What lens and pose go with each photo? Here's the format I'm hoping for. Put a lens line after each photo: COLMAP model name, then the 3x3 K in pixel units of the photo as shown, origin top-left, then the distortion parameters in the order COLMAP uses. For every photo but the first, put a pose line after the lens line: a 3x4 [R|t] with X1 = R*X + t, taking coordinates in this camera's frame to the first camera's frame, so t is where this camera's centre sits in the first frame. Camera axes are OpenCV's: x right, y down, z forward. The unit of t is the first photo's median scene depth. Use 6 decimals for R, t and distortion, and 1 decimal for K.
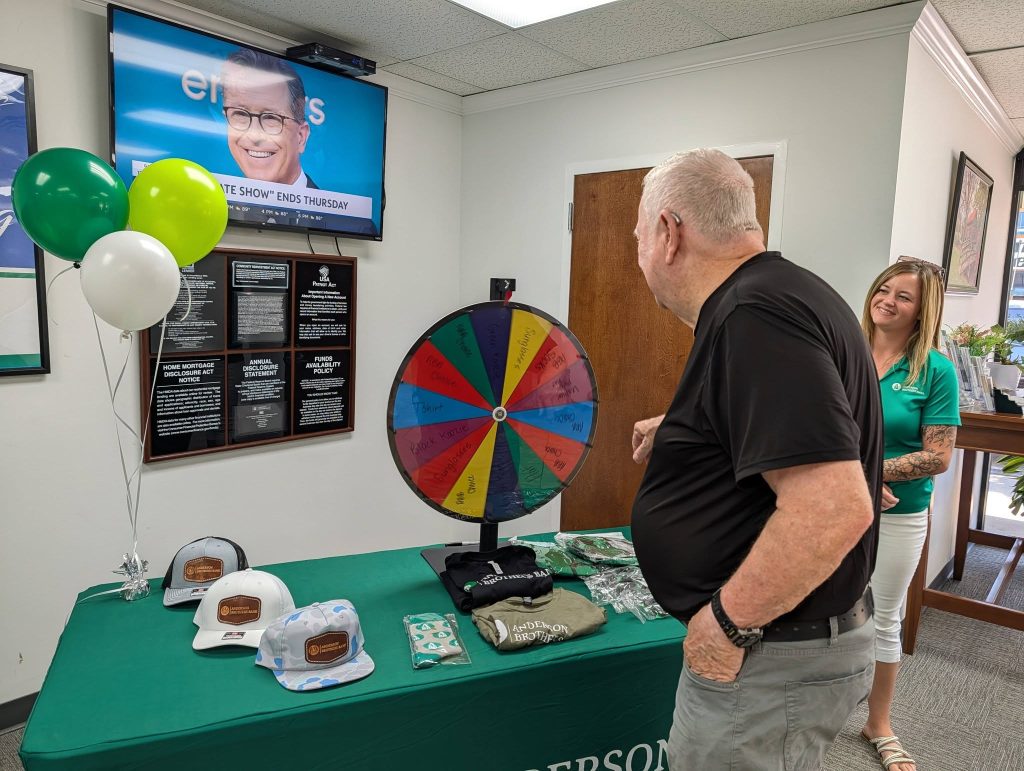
lens RADIAL K [[745.2, 0, 518.6], [0, 745.2, 378.6], [0, 0, 1]] dist [0.024510, -0.020617]
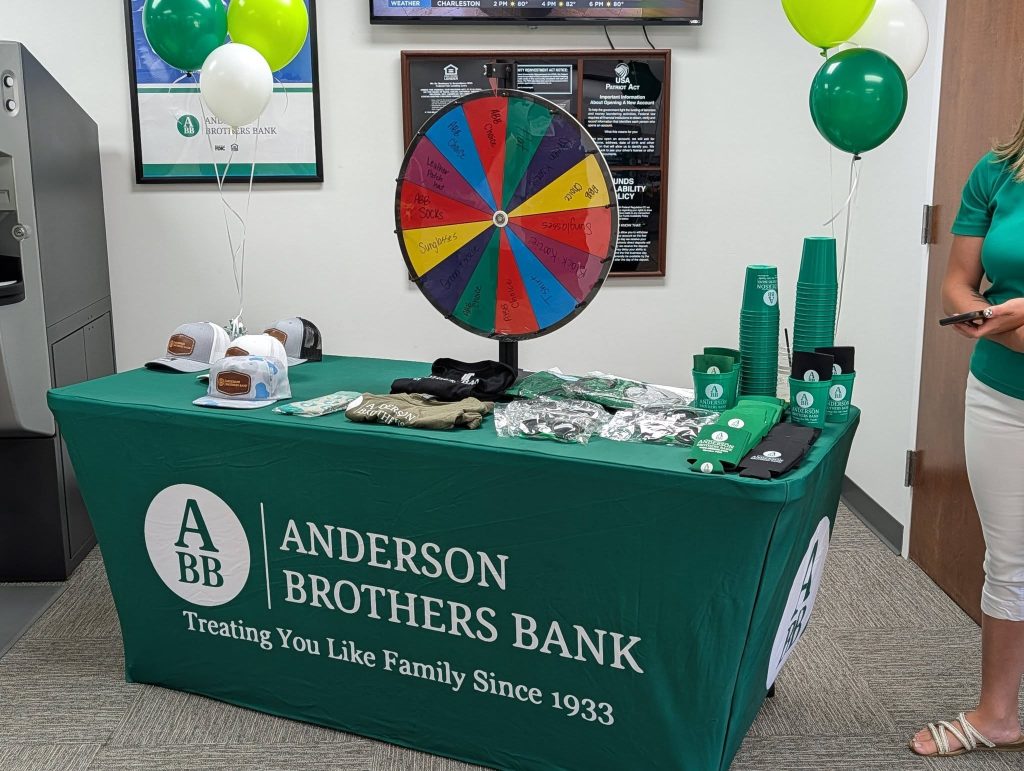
lens RADIAL K [[1255.3, 0, 506.0], [0, 1255.3, 402.7], [0, 0, 1]] dist [0.005954, 0.000000]
pose [[0.665214, 0.131128, -0.735048, 0.919122], [-0.060059, 0.990665, 0.122376, 0.069990], [0.744233, -0.037261, 0.666880, -0.013701]]
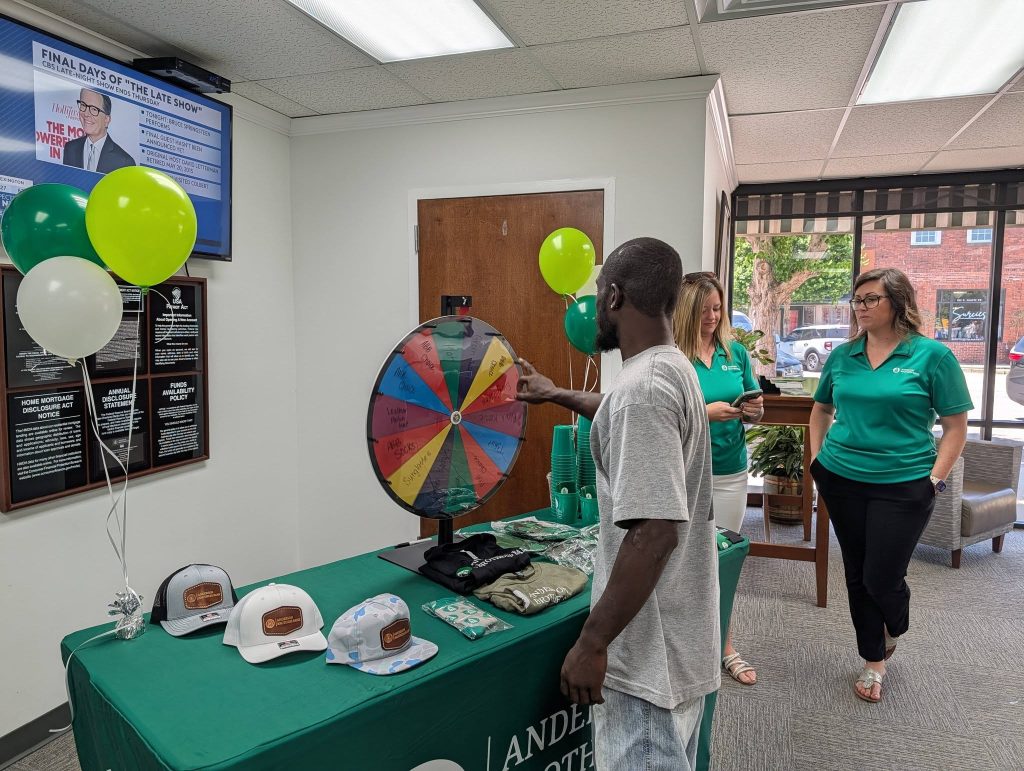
lens RADIAL K [[745.2, 0, 508.8], [0, 745.2, 382.3], [0, 0, 1]] dist [0.024510, -0.020617]
pose [[0.930962, -0.060202, 0.360119, -0.284485], [0.067605, 0.997680, -0.007985, 0.008011], [-0.358803, 0.031780, 0.932872, -0.050660]]
